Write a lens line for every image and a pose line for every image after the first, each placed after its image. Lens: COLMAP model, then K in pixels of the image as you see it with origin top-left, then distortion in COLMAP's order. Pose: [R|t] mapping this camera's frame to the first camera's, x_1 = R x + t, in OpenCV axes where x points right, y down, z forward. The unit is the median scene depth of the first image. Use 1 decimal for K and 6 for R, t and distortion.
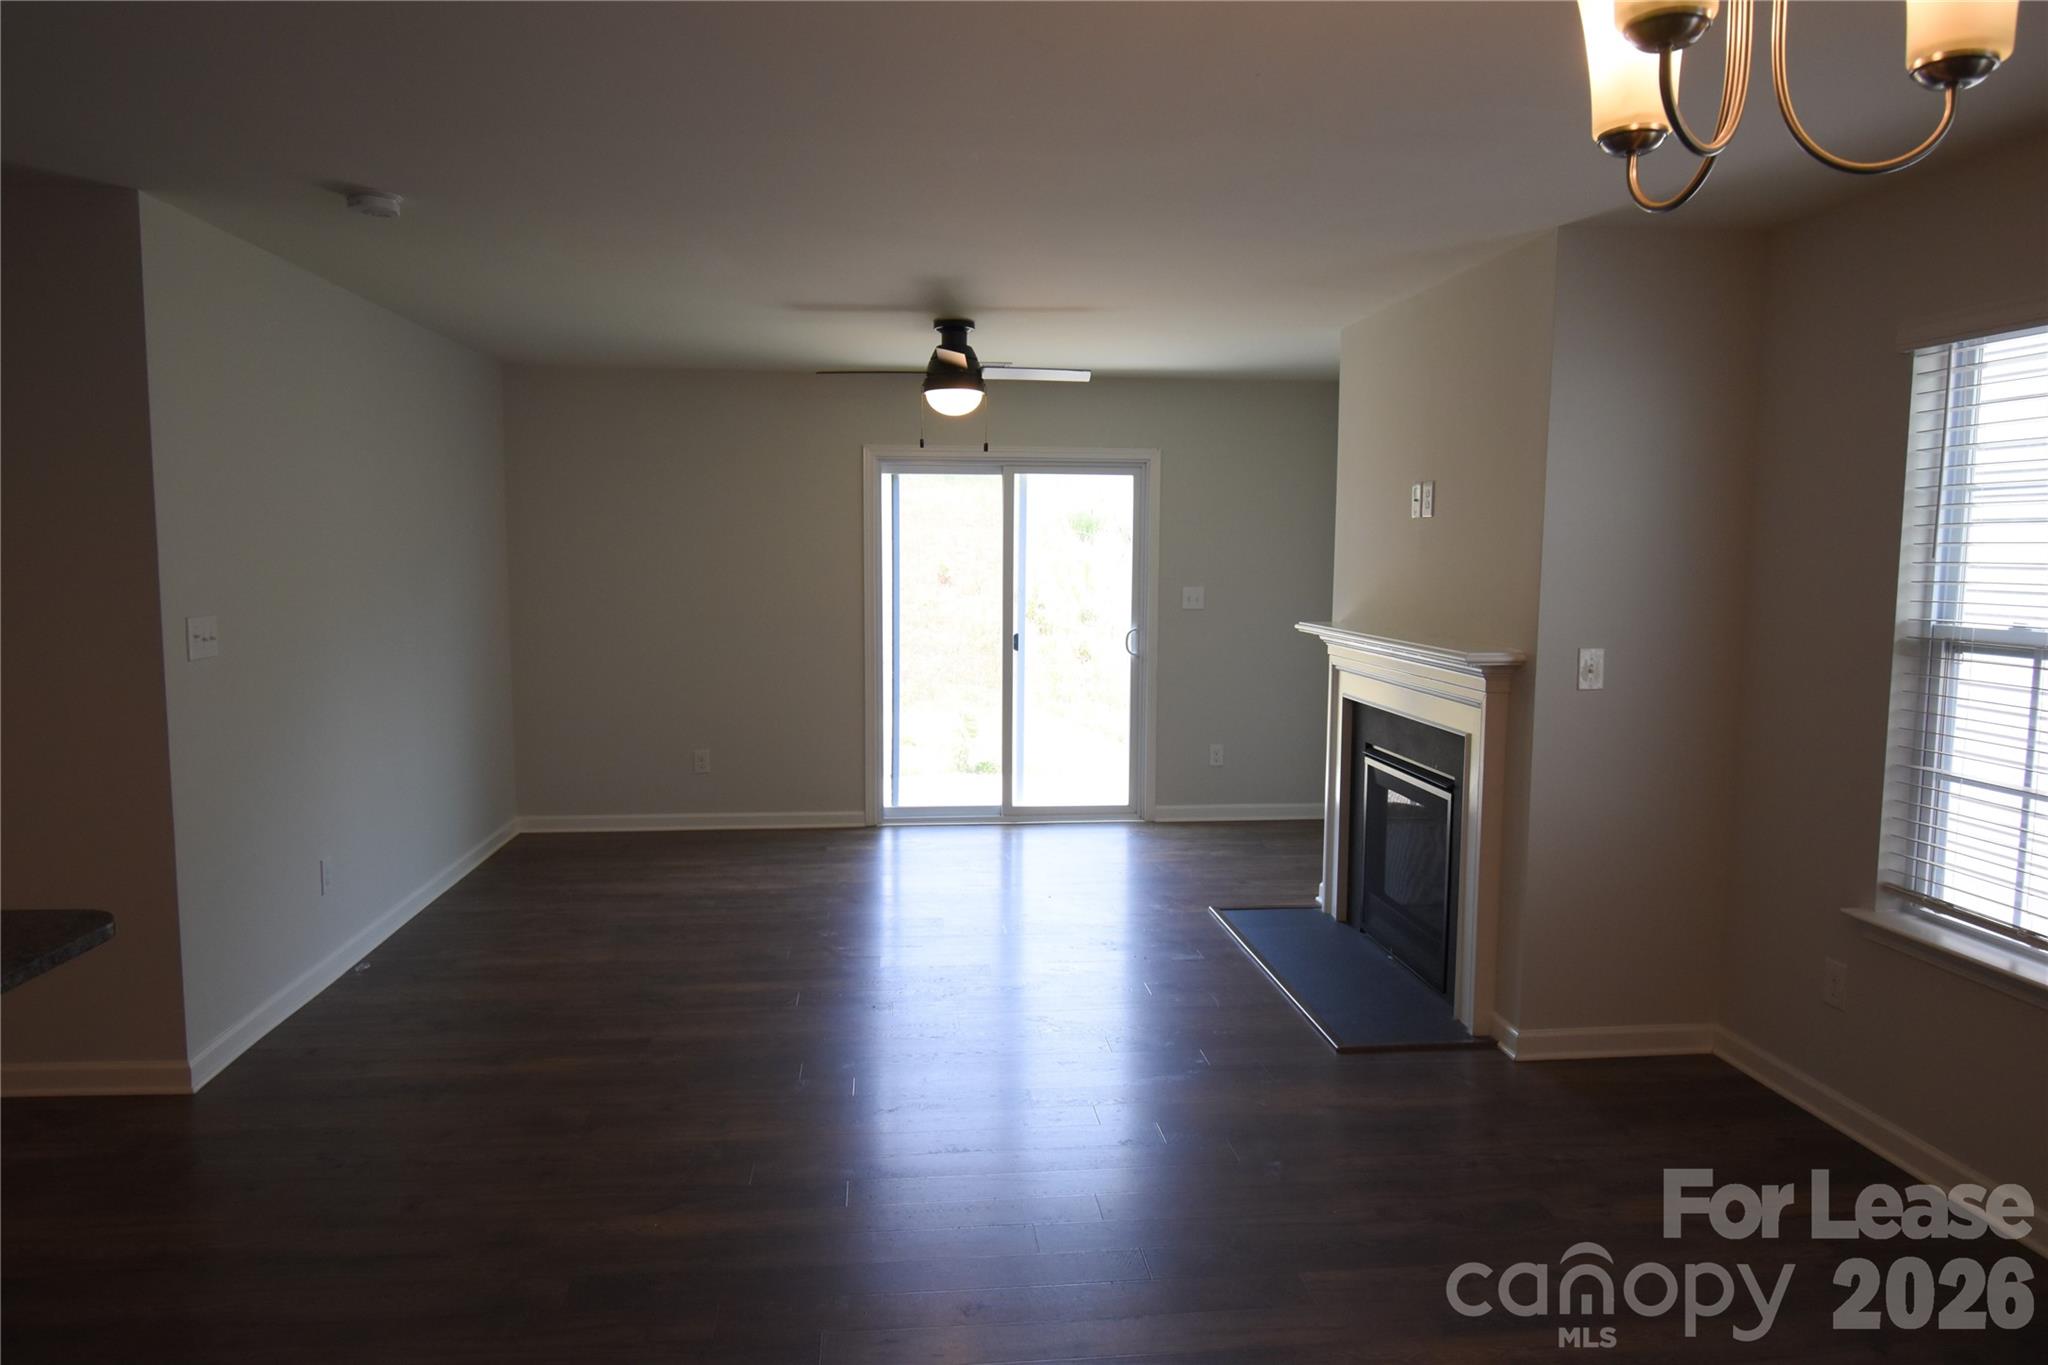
lens RADIAL K [[1303.5, 0, 1022.0], [0, 1303.5, 677.2], [0, 0, 1]] dist [-0.001428, -0.016339]
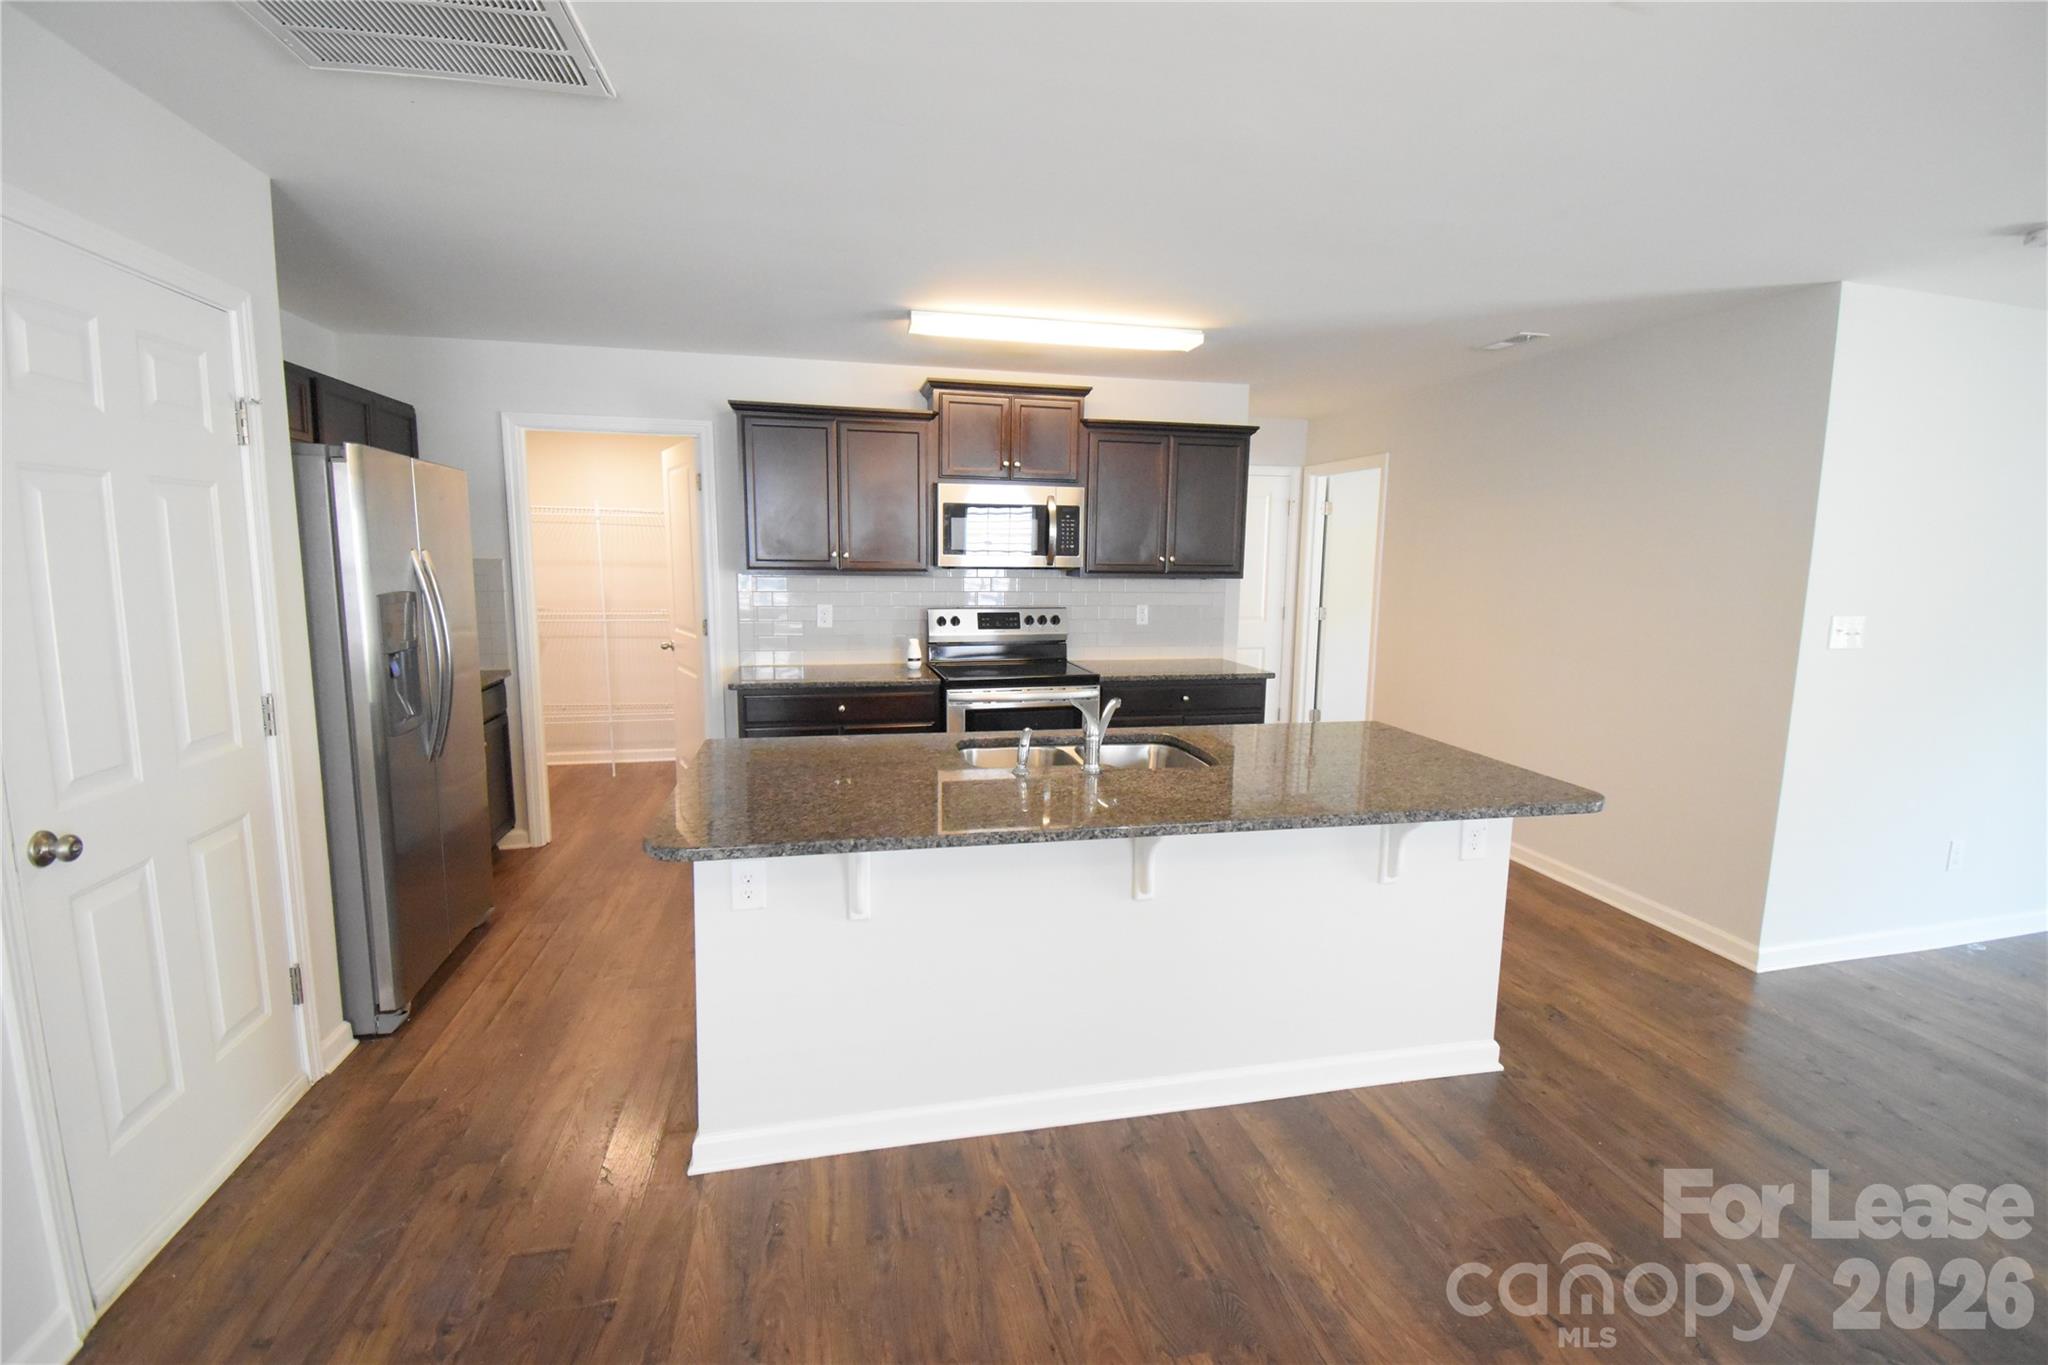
lens RADIAL K [[901.9, 0, 1025.5], [0, 901.9, 675.6], [0, 0, 1]] dist [0.008746, -0.017444]
pose [[0.114495, 0.131484, -0.984684, 0.075417], [-0.111757, 0.986615, 0.118747, -0.001784], [0.987118, 0.096450, 0.127657, 0.062842]]
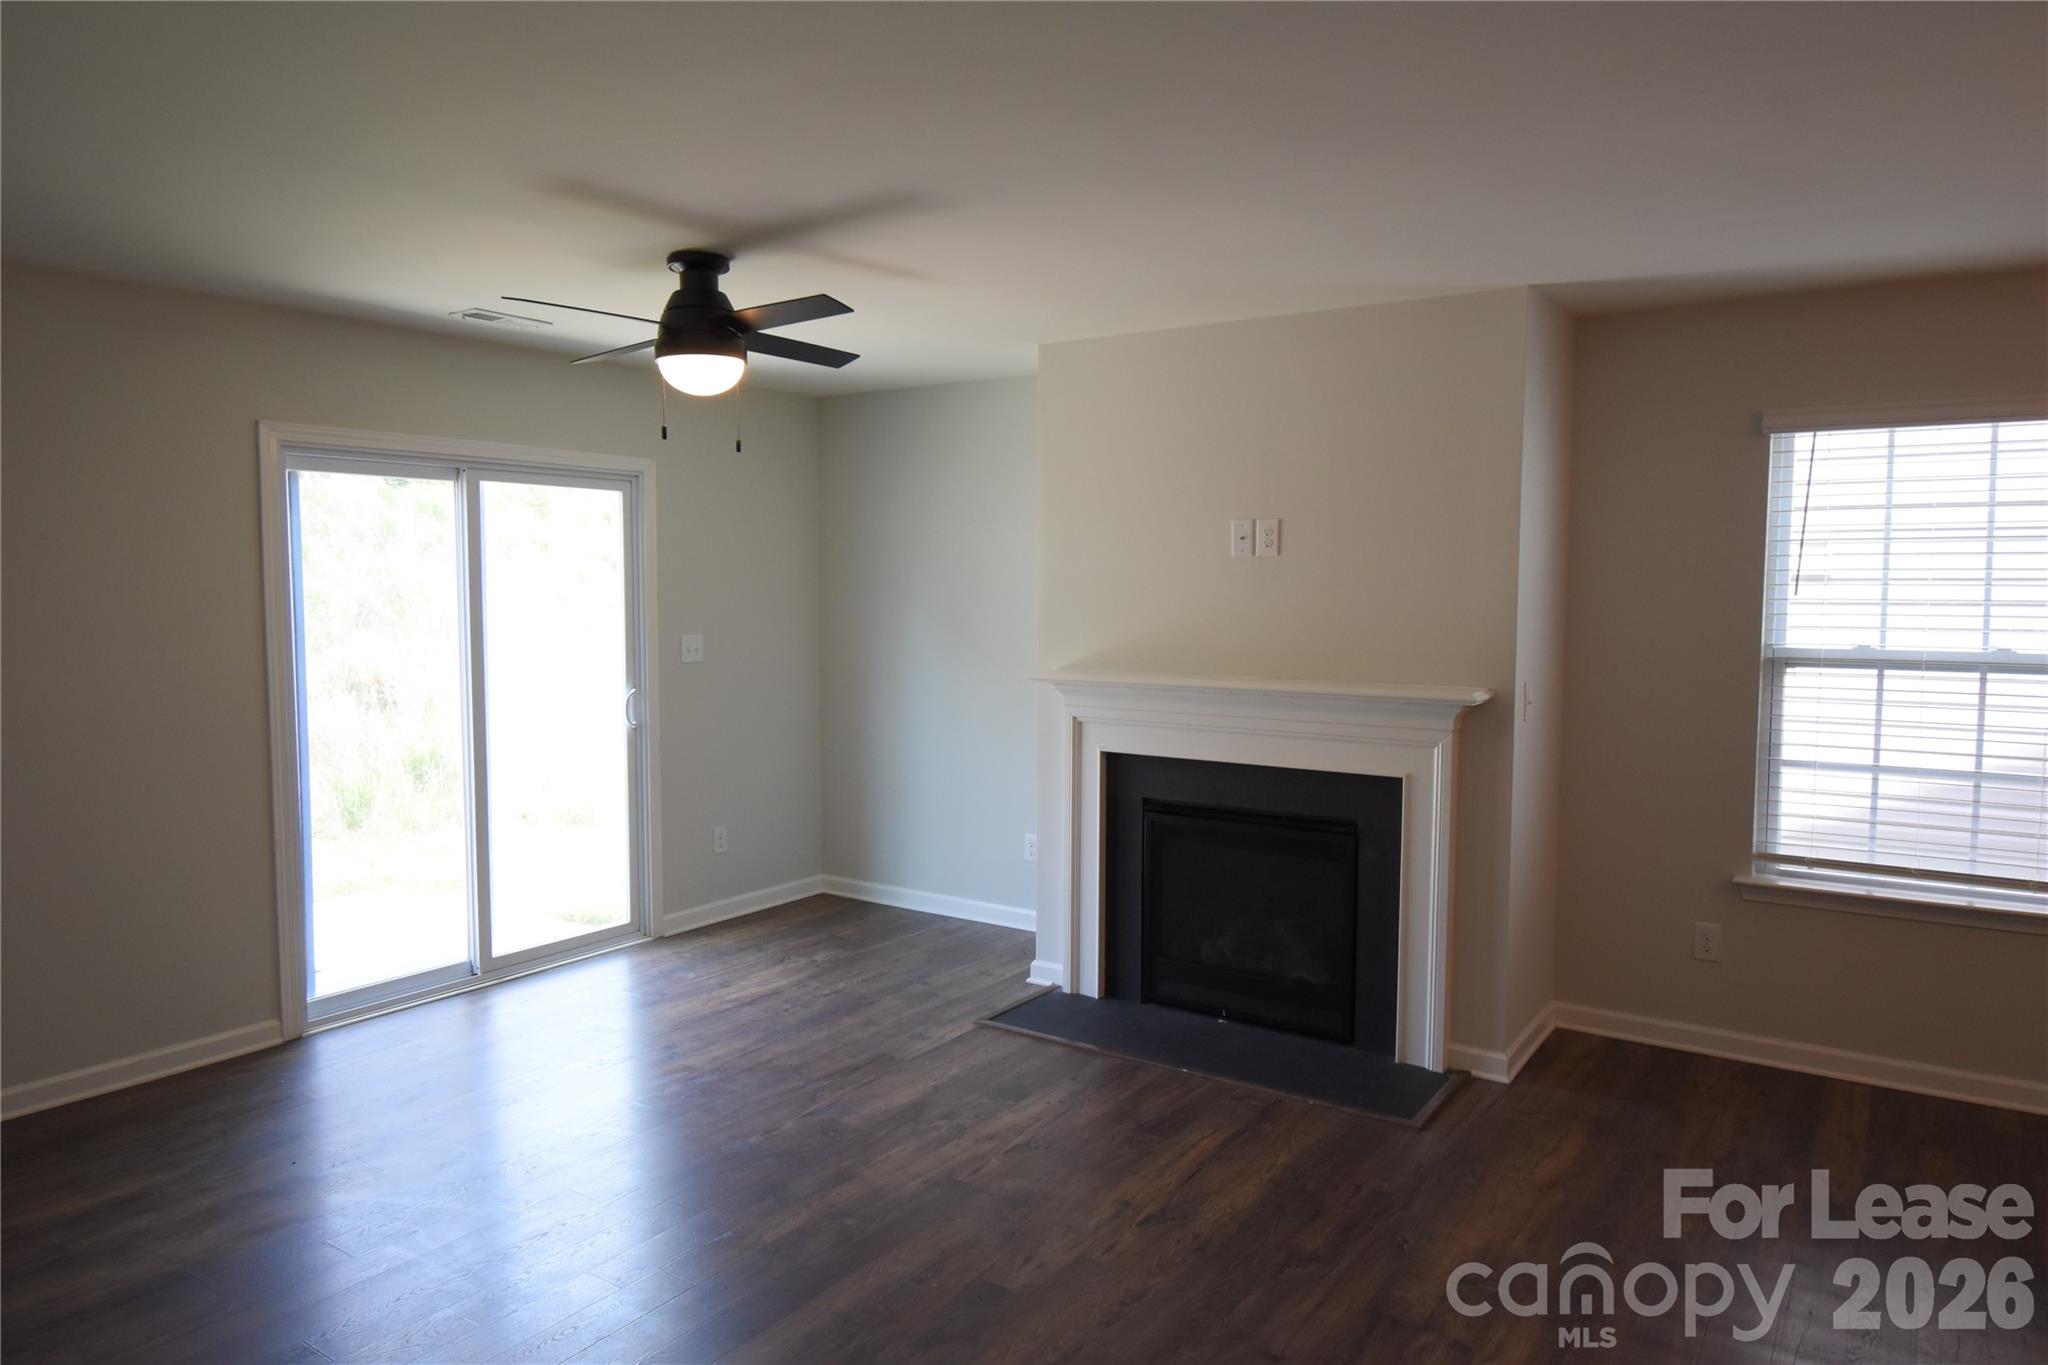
lens RADIAL K [[1303.5, 0, 1025.8], [0, 1303.5, 673.0], [0, 0, 1]] dist [-0.001428, -0.016339]
pose [[0.646970, -0.056625, 0.760410, -0.351686], [0.076106, 0.997055, 0.009496, -0.038220], [-0.758708, 0.051728, 0.649374, 0.332322]]
